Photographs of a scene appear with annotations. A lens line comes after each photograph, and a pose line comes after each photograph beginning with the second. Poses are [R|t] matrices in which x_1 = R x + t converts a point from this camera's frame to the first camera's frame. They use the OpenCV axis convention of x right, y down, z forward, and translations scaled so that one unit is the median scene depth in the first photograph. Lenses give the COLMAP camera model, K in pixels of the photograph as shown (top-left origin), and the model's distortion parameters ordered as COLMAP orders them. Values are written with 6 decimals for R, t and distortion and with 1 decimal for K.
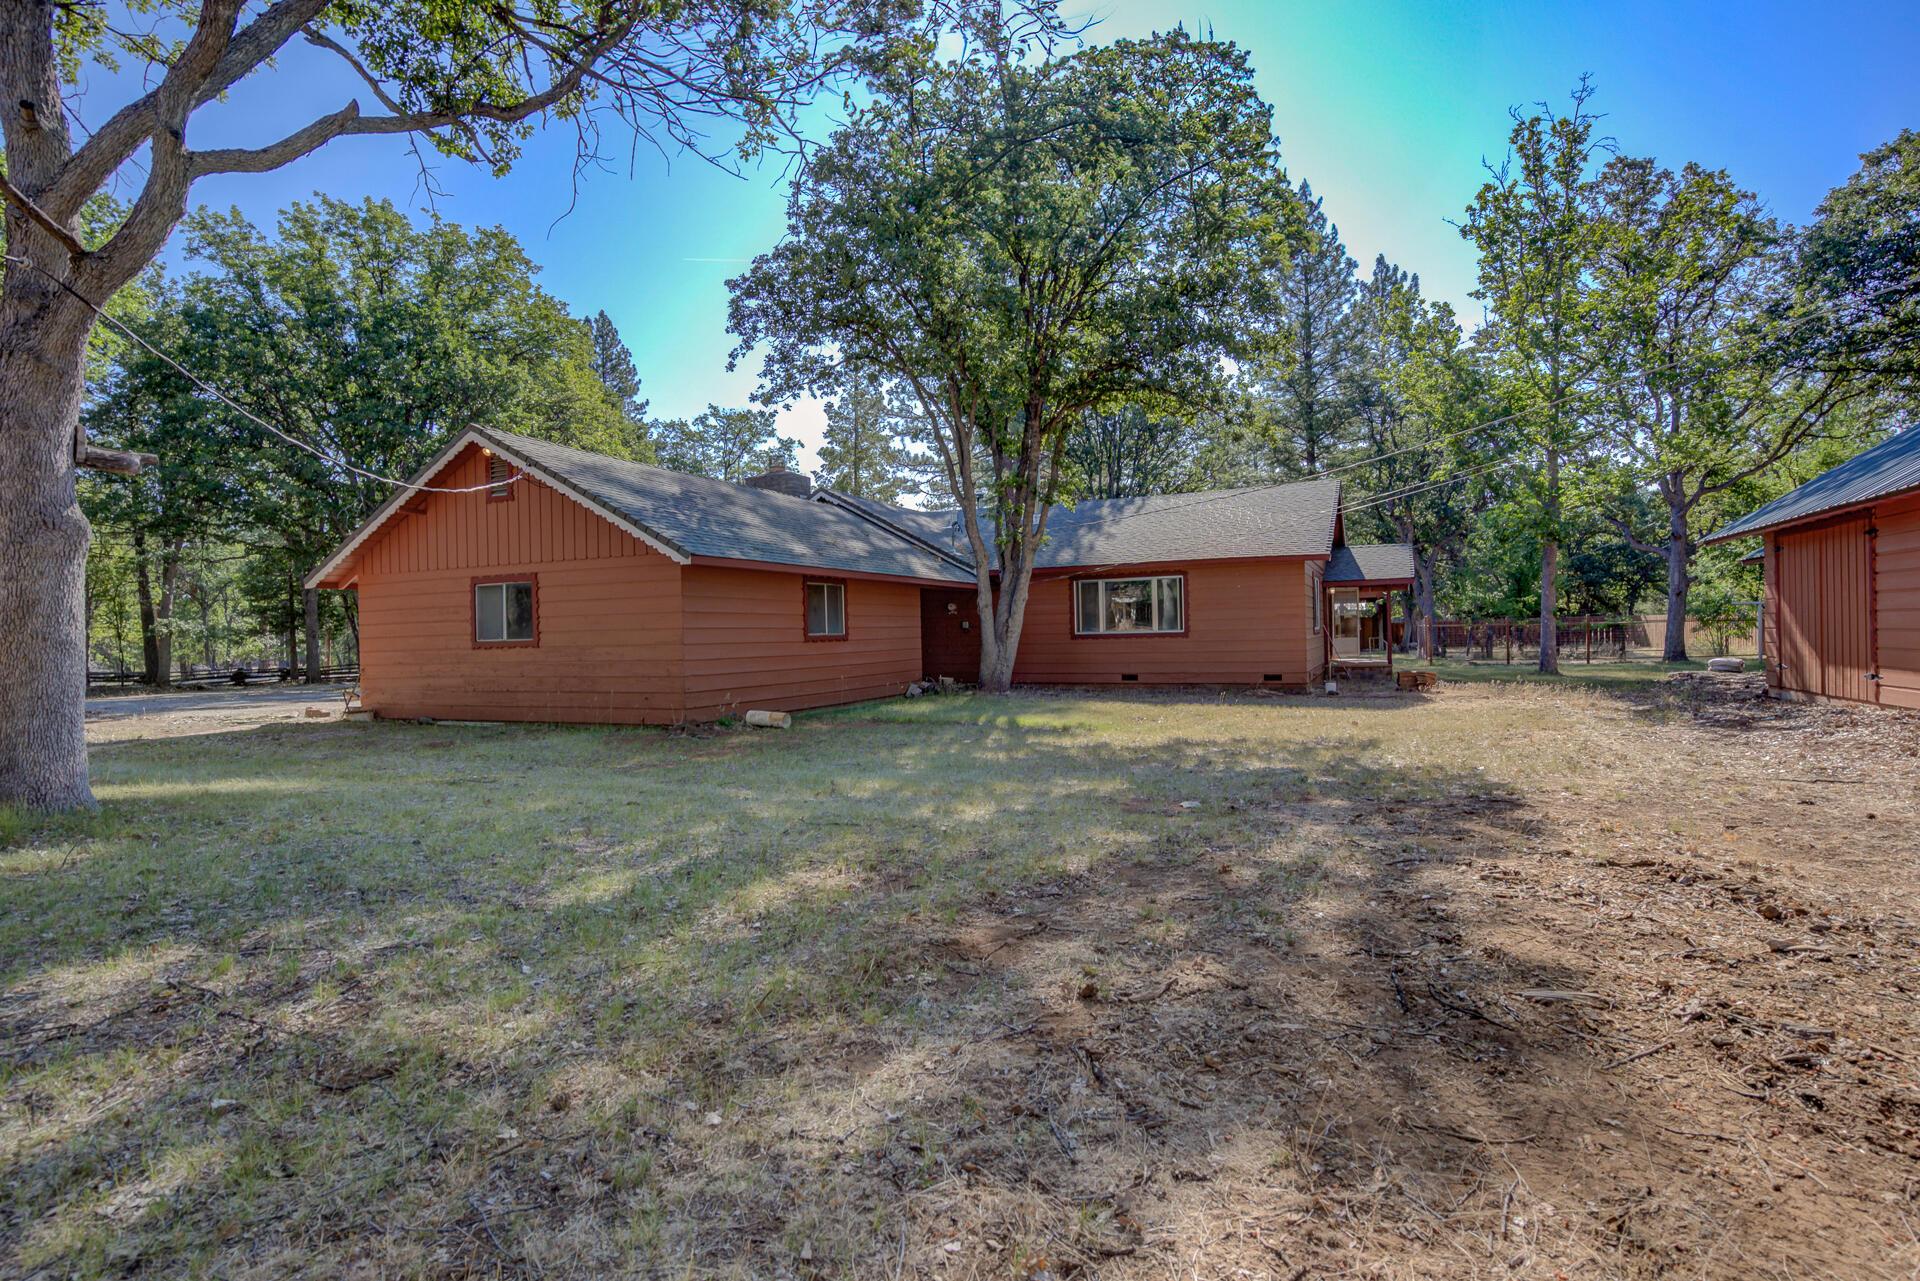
lens RADIAL K [[958.5, 0, 960.3], [0, 958.5, 636.2], [0, 0, 1]] dist [-0.006066, -0.000865]
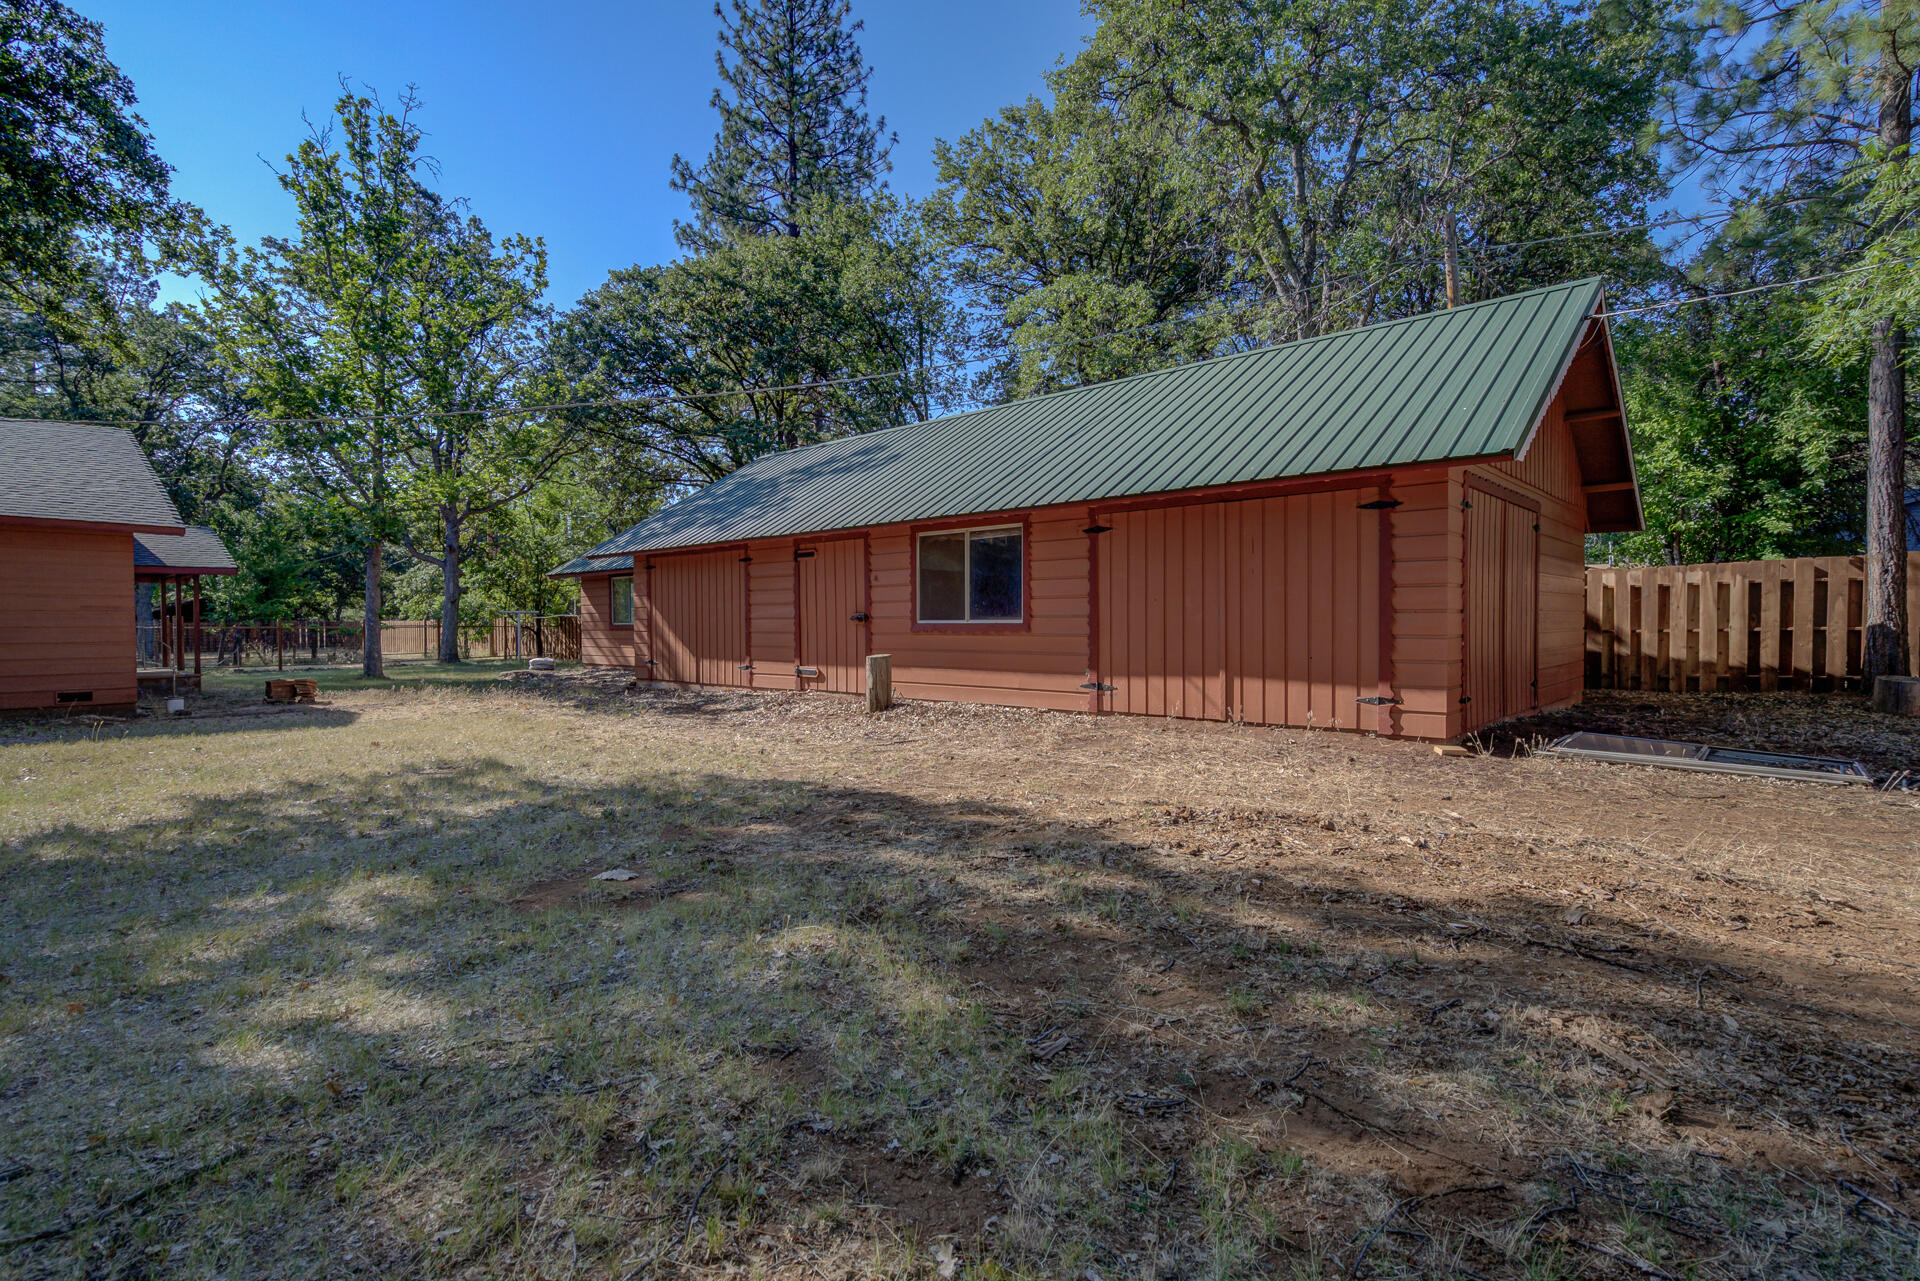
lens RADIAL K [[900.8, 0, 972.5], [0, 900.8, 638.0], [0, 0, 1]] dist [0.002181, -0.000735]
pose [[0.305573, 0.001787, 0.952167, -0.106476], [0.001696, 0.999996, -0.002421, 0.003173], [-0.952167, 0.002355, 0.305568, 0.204620]]
